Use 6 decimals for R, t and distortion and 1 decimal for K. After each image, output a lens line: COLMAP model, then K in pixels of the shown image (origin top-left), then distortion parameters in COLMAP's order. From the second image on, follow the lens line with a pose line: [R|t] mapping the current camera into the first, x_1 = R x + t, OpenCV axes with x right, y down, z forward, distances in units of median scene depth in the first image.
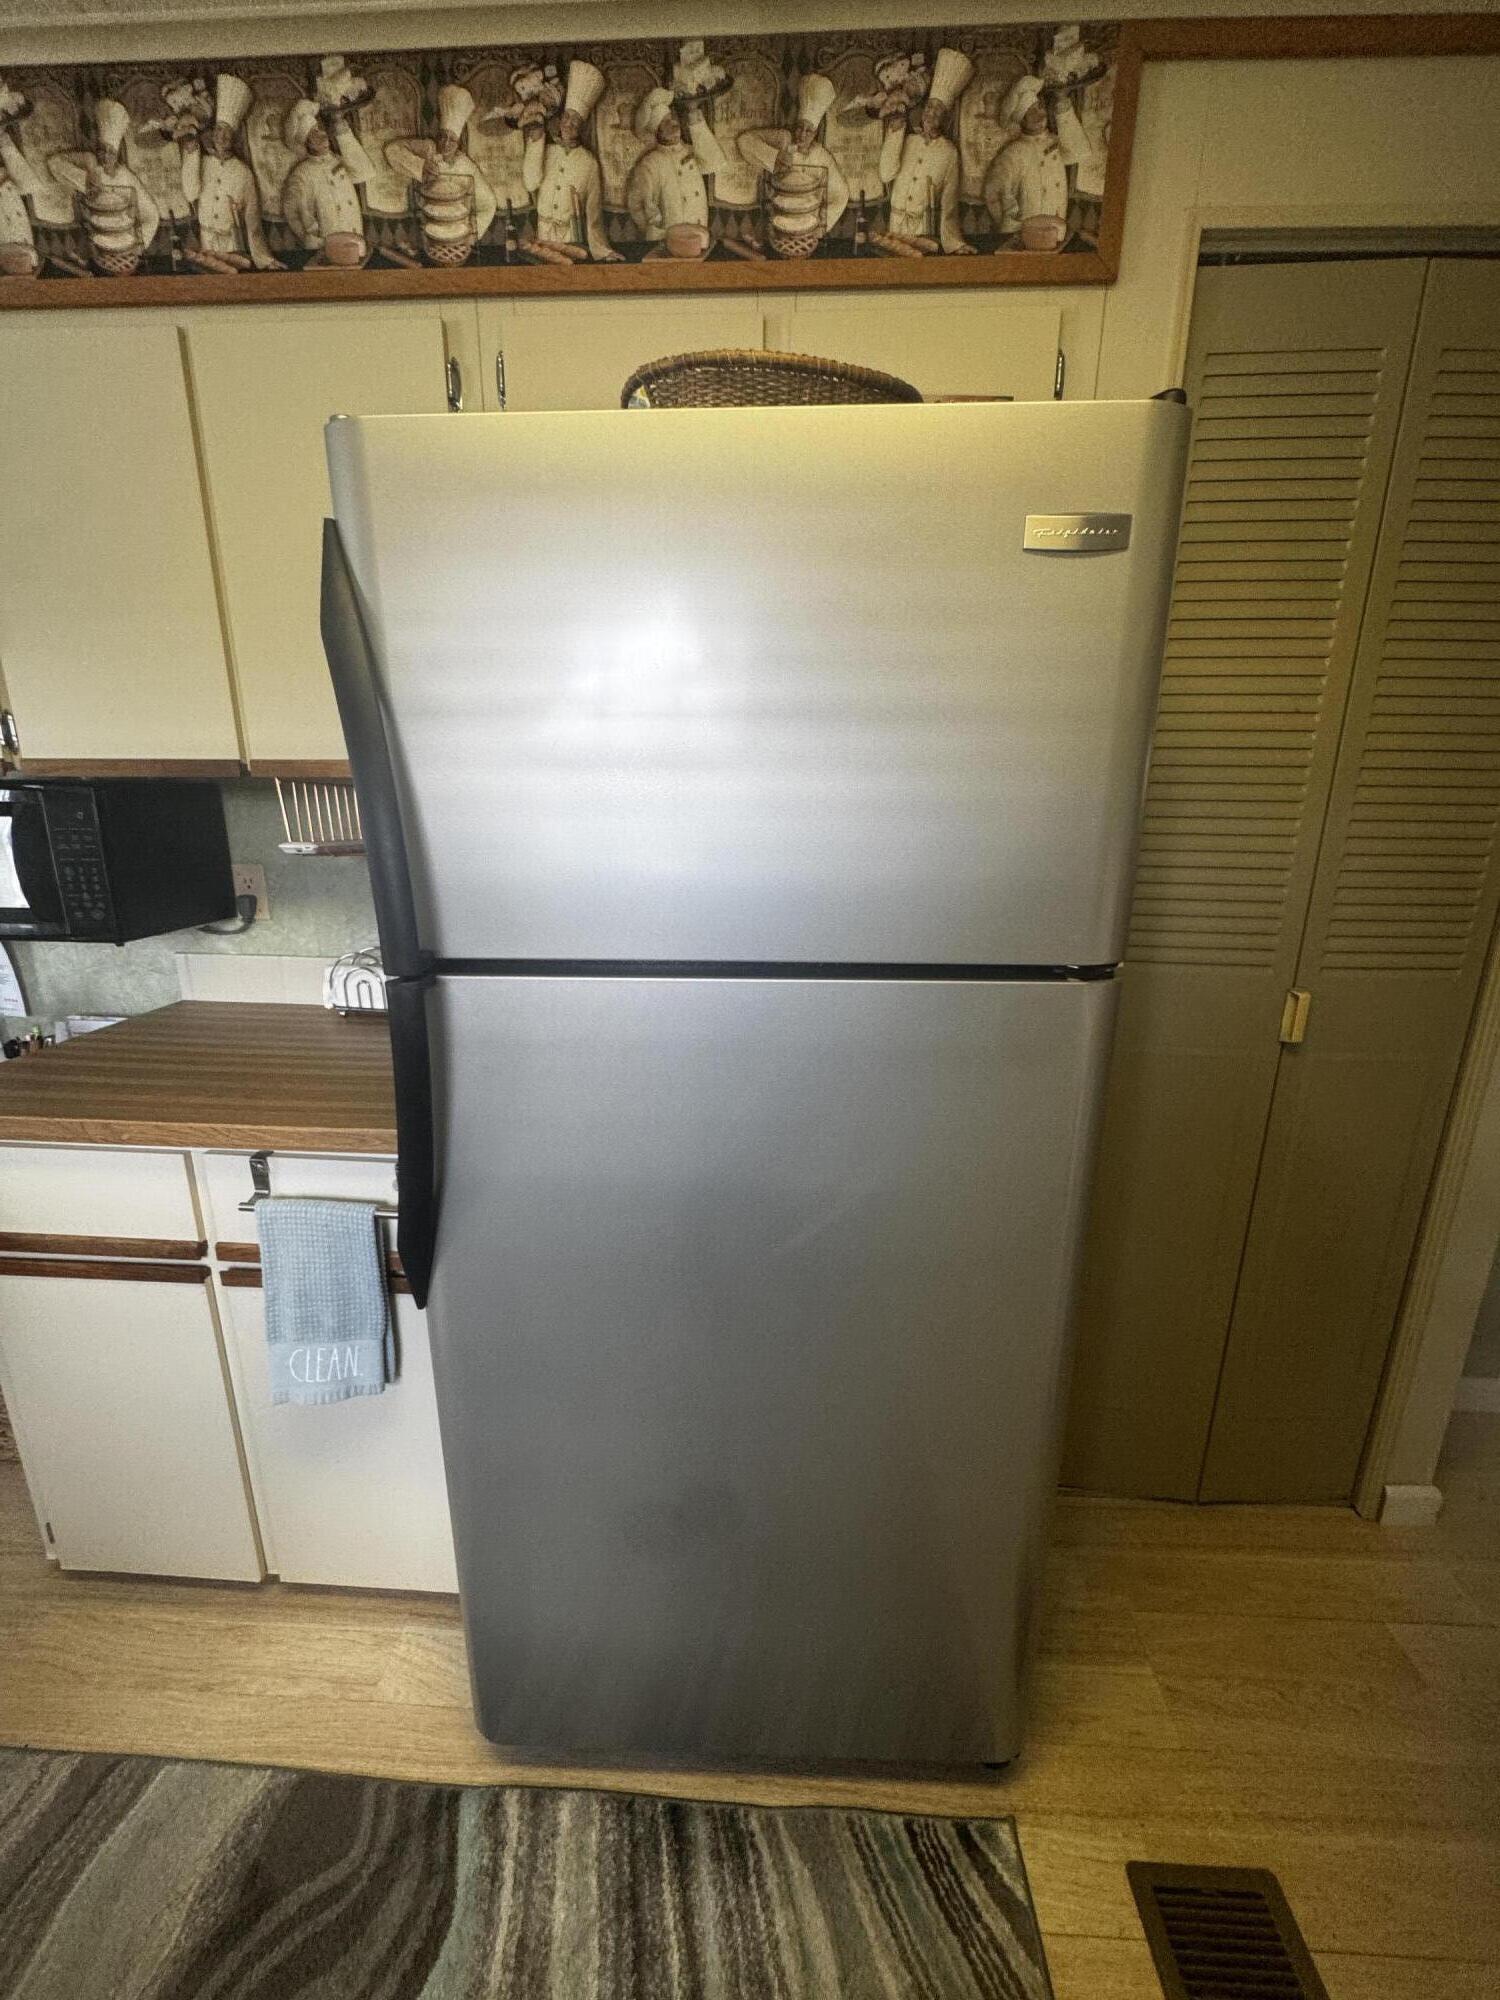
lens RADIAL K [[988.7, 0, 749.3], [0, 988.7, 1103.8], [0, 0, 1]] dist [-0.007767, -0.000082]
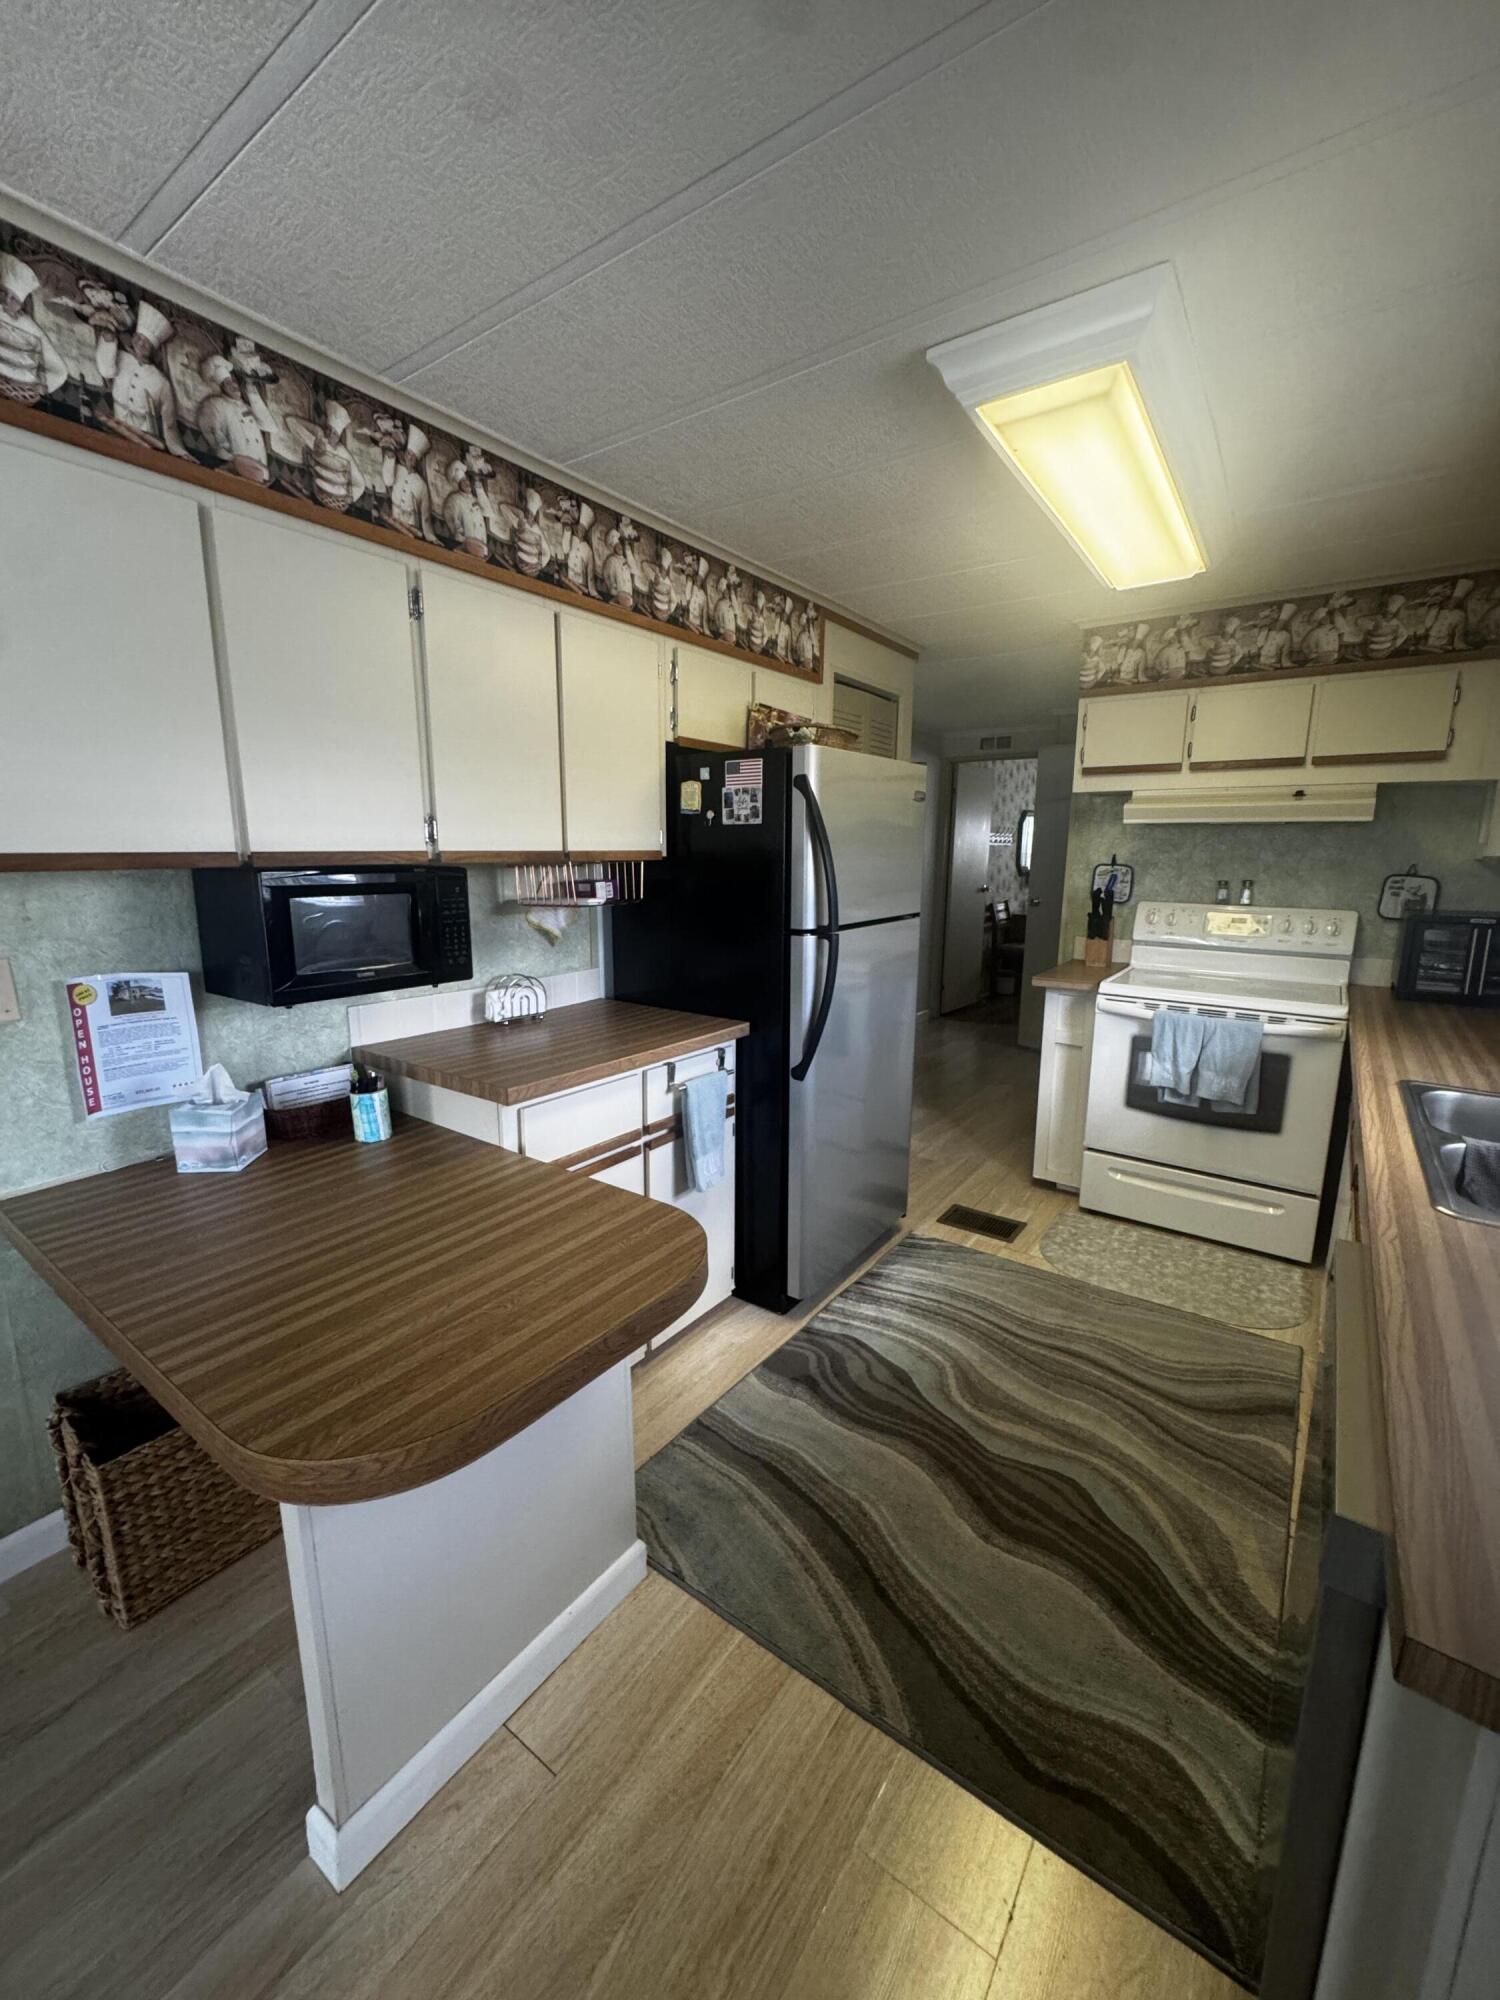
lens RADIAL K [[801.9, 0, 750.0], [0, 801.9, 1000.0], [0, 0, 1]] dist [-0.027553, 0.011139]
pose [[0.538114, -0.159560, 0.827631, -1.085620], [0.276709, 0.960939, 0.005348, -0.030056], [-0.796156, 0.226135, 0.561247, 0.060862]]
